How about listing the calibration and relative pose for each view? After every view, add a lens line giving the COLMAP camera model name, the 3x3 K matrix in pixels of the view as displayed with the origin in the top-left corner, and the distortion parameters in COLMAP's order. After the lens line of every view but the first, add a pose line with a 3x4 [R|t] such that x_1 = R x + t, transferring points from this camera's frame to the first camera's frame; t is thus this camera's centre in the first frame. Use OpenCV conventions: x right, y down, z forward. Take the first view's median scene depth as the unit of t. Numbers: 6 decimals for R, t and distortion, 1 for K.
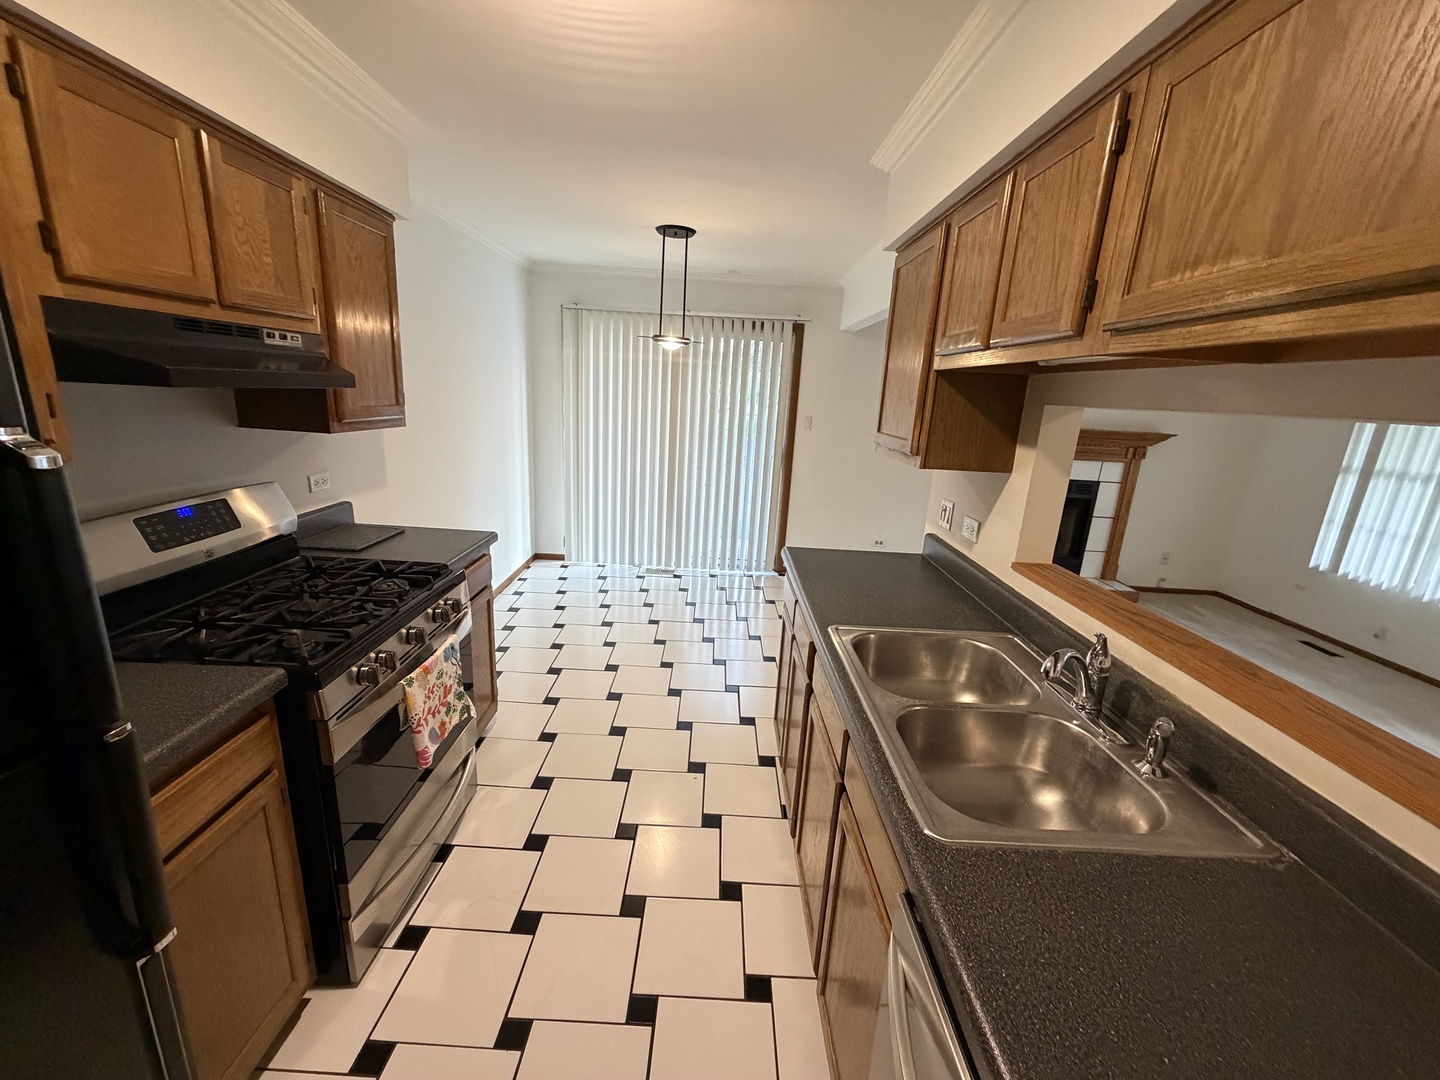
lens RADIAL K [[570.7, 0, 714.7], [0, 570.7, 540.1], [0, 0, 1]] dist [-0.021467, 0.001340]
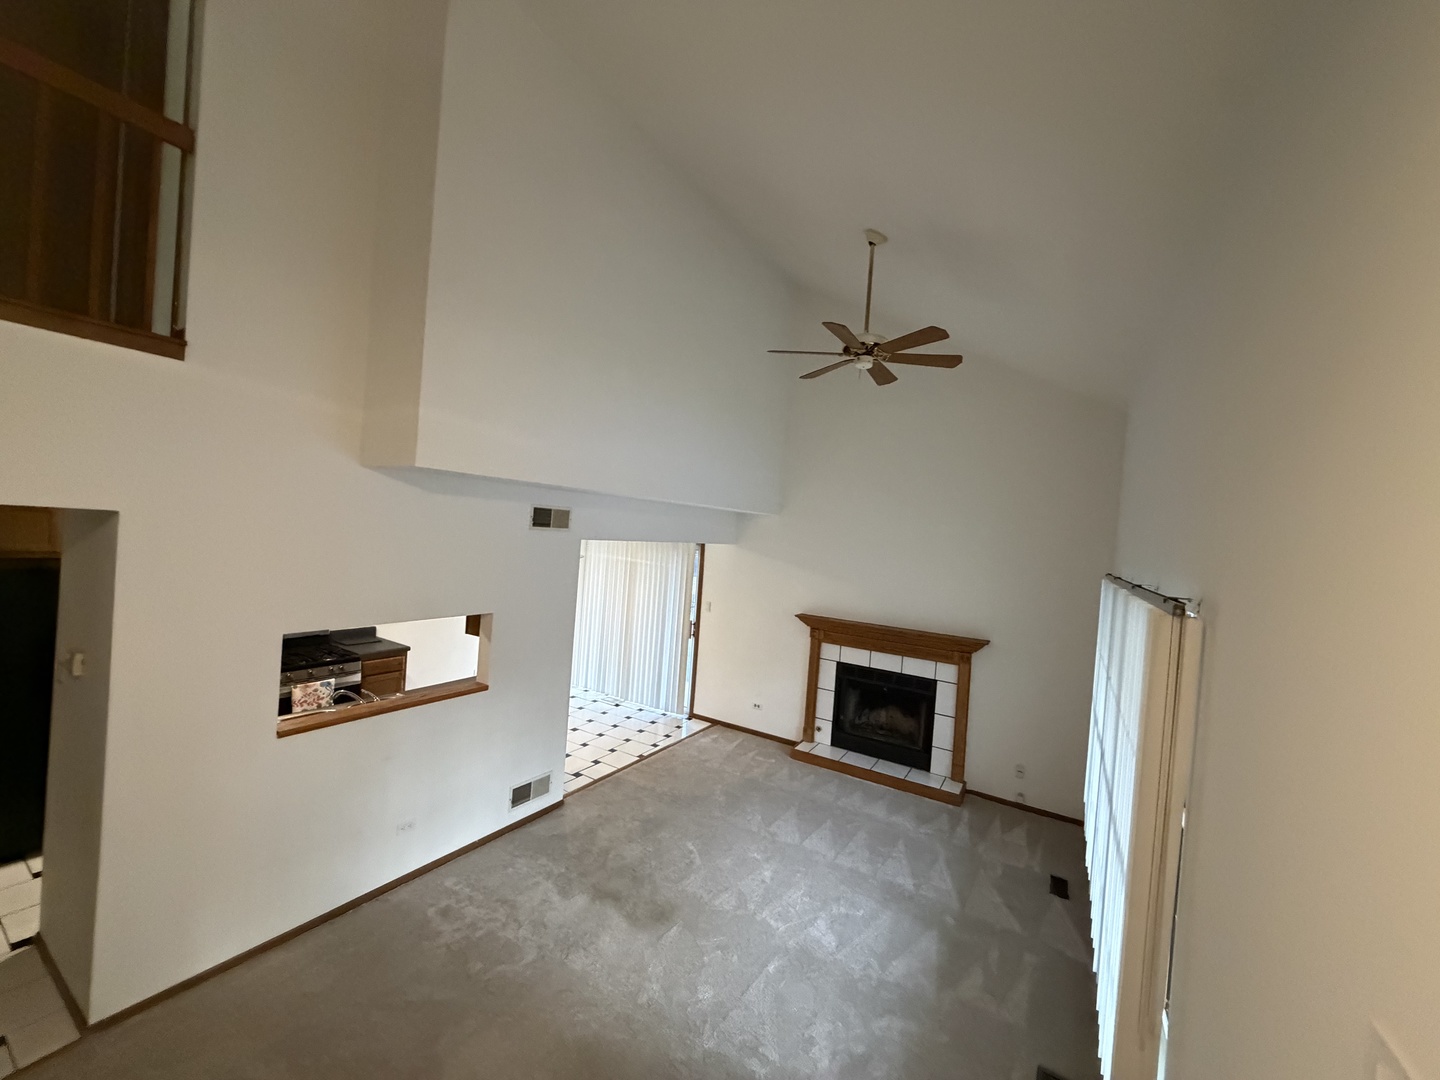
lens RADIAL K [[570.7, 0, 719.6], [0, 570.7, 539.2], [0, 0, 1]] dist [-0.021467, 0.001340]
pose [[0.855831, 0.015009, -0.517038, 0.888734], [-0.154912, 0.961136, -0.228518, -0.050590], [0.493514, 0.275668, 0.824895, -0.168955]]
